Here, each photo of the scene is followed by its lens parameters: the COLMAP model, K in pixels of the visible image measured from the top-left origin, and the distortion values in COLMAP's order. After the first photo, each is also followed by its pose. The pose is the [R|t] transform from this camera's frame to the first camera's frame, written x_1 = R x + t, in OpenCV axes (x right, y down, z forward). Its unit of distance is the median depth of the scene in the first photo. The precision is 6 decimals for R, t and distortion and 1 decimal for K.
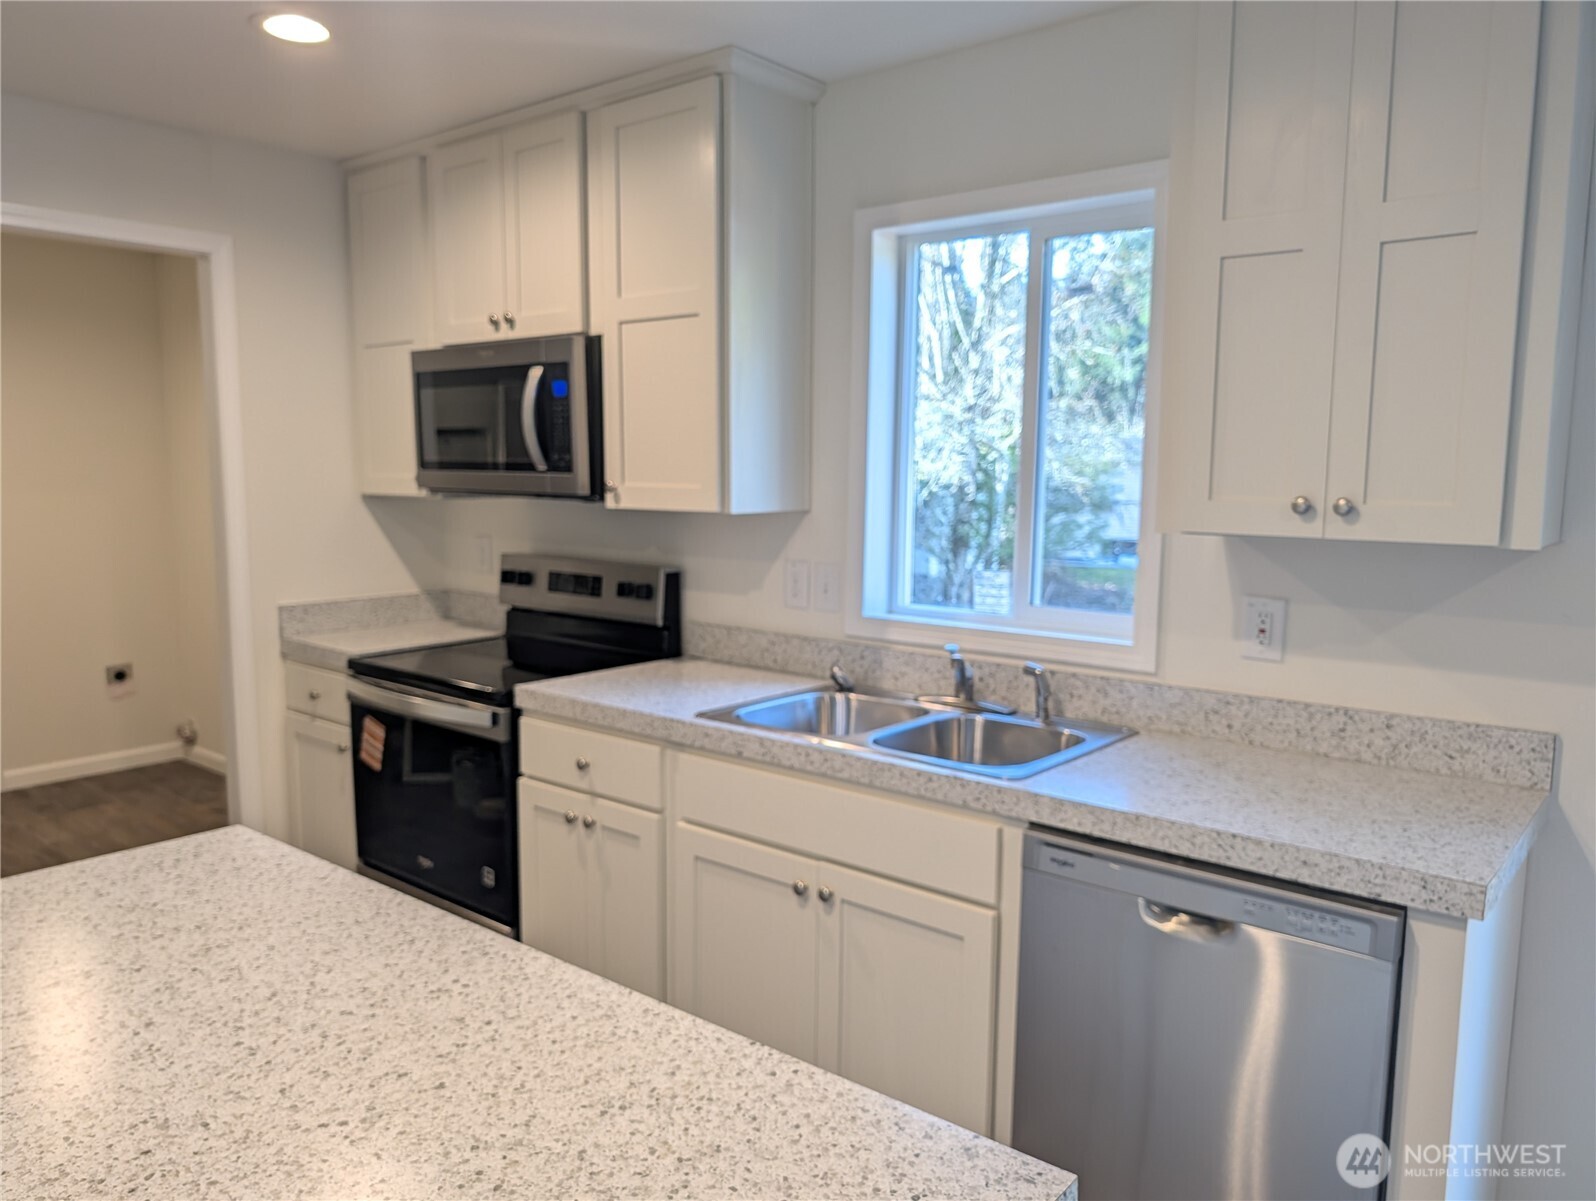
lens RADIAL K [[1159.1, 0, 798.0], [0, 1159.1, 600.5], [0, 0, 1]] dist [0.004115, 0.001228]
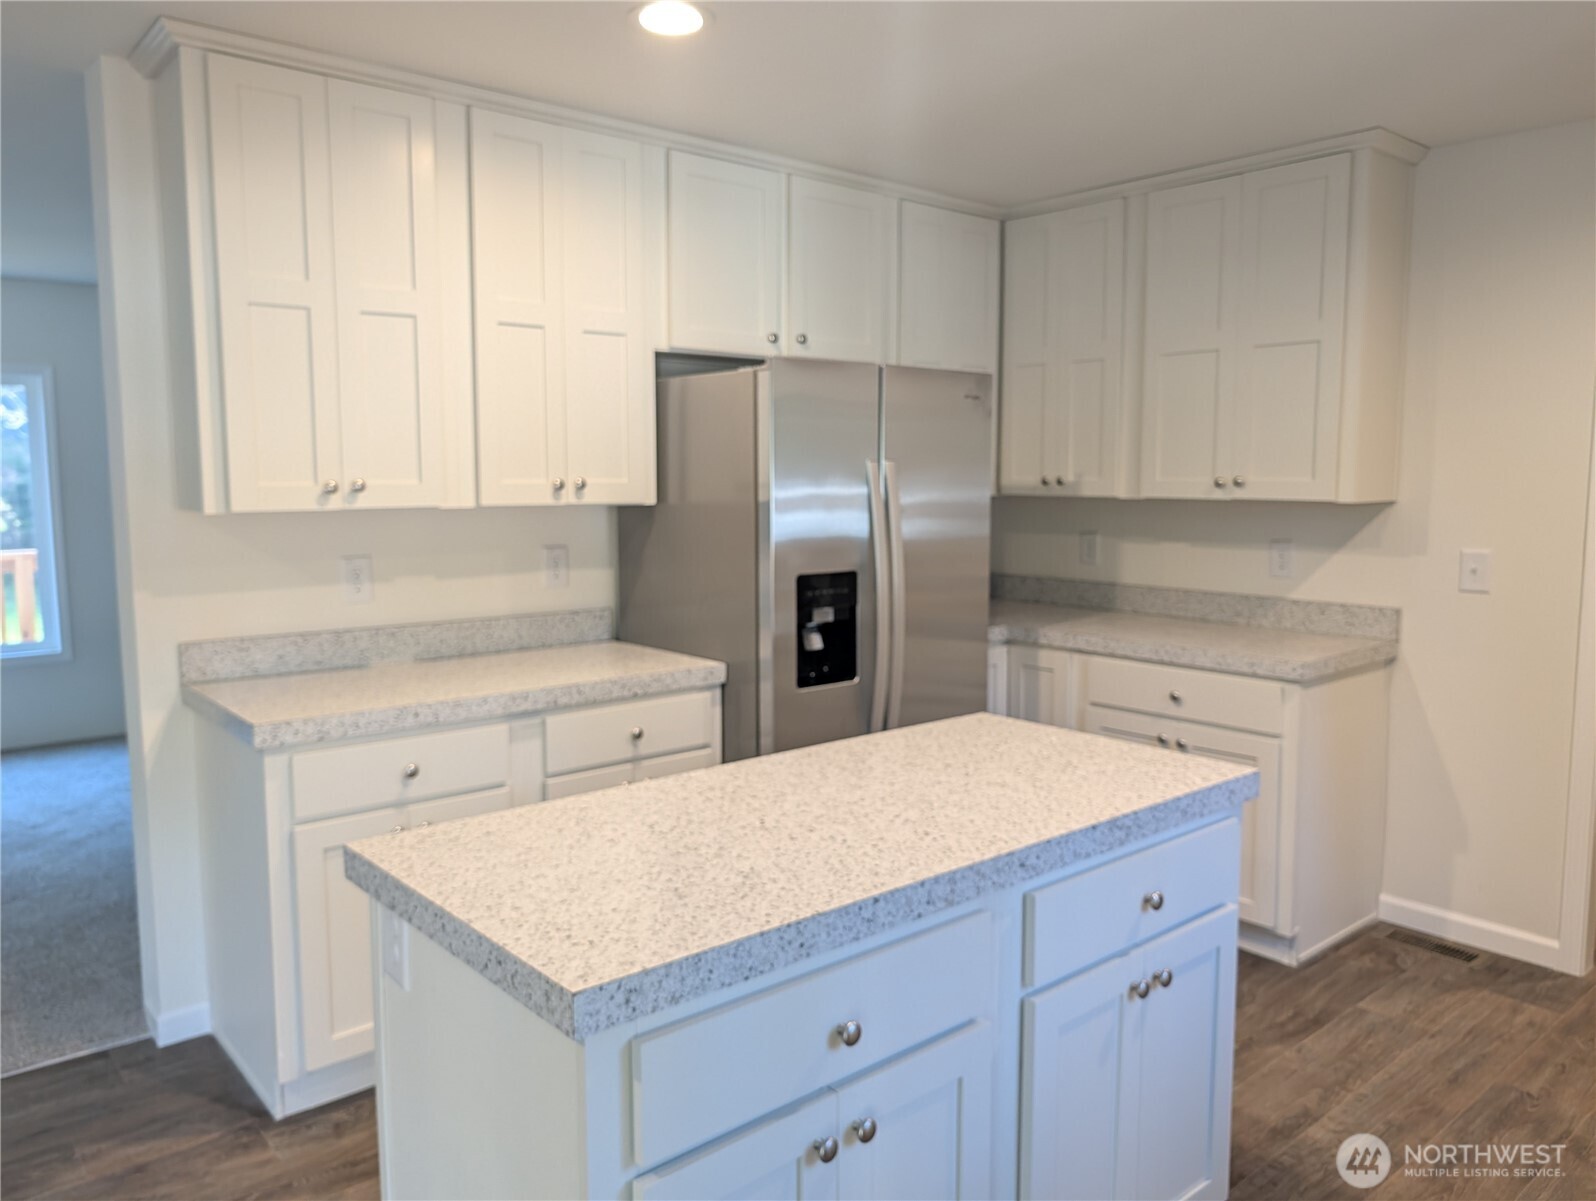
lens RADIAL K [[1167.6, 0, 800.6], [0, 1167.6, 575.3], [0, 0, 1]] dist [0.000560, -0.000546]
pose [[-0.172158, 0.082451, -0.981613, 0.452945], [-0.116324, 0.987817, 0.103373, -0.041663], [0.978177, 0.131982, -0.160469, 0.437576]]
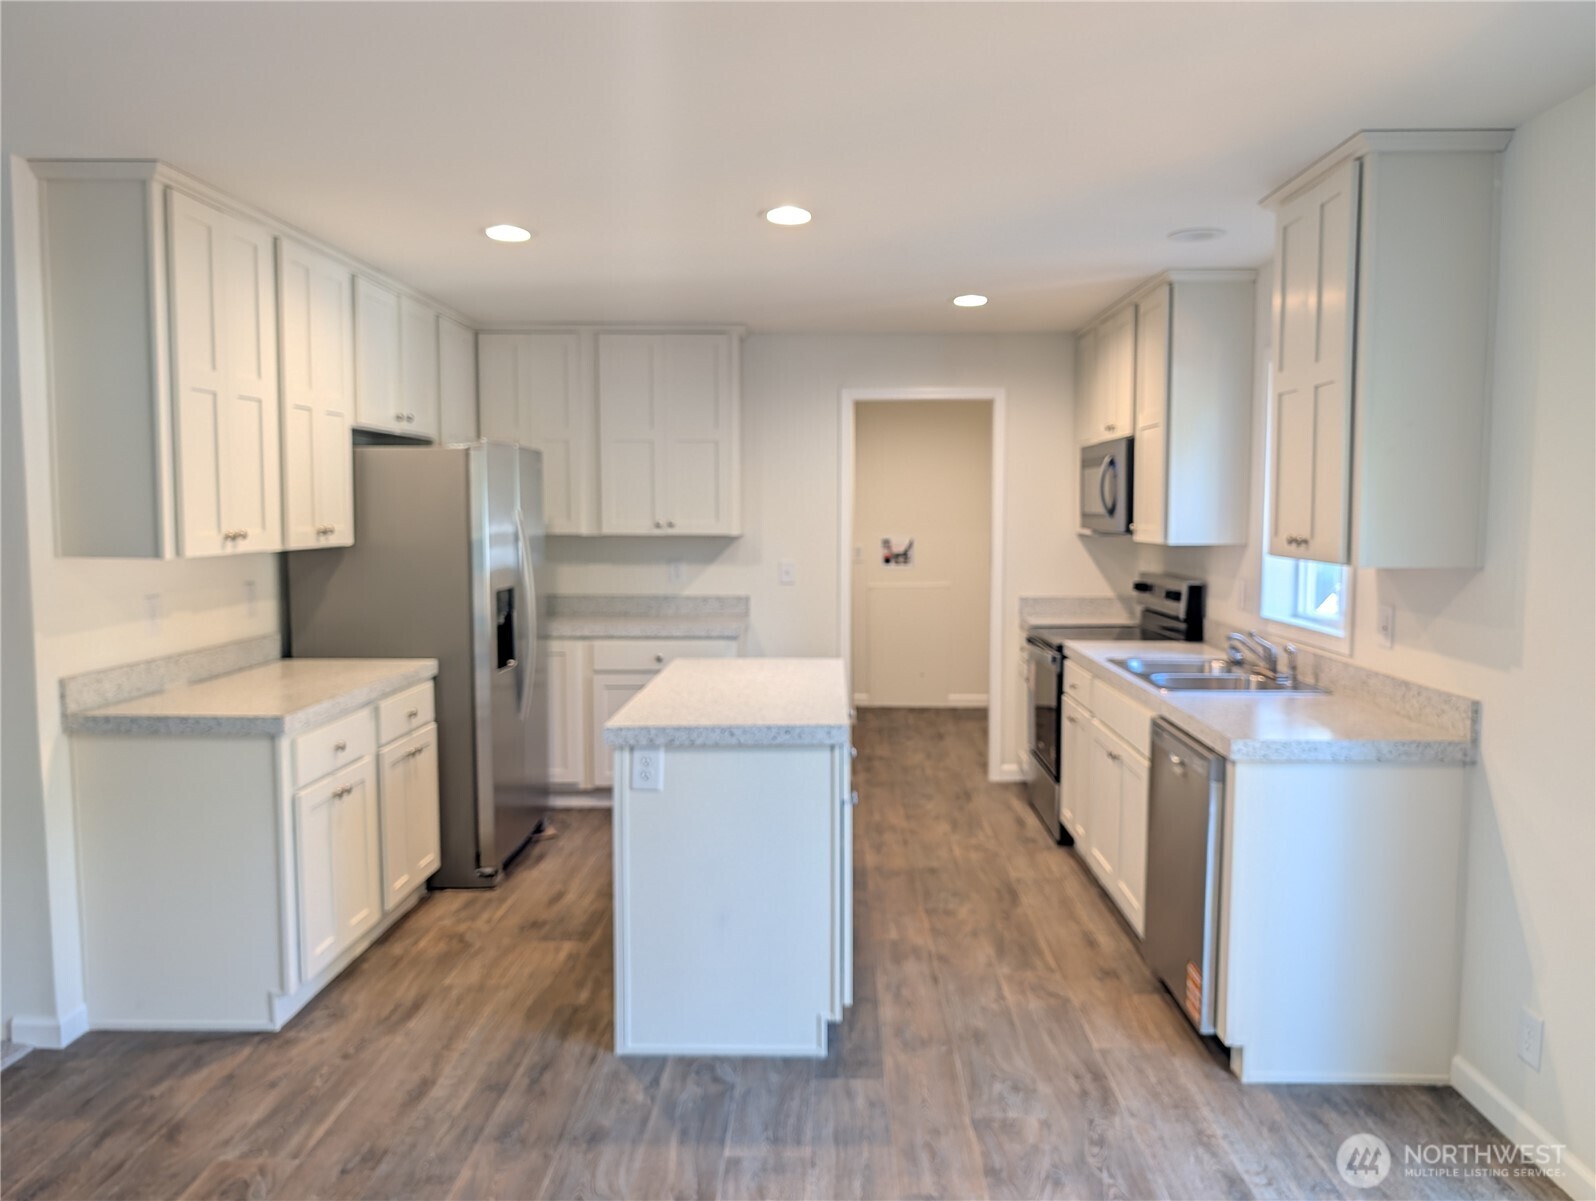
lens RADIAL K [[1167.6, 0, 800.6], [0, 1167.6, 575.3], [0, 0, 1]] dist [0.000560, -0.000546]
pose [[0.615641, 0.040074, -0.787007, 0.881436], [-0.089442, 0.995806, -0.019260, 0.043876], [0.782934, 0.082249, 0.616644, -0.396807]]
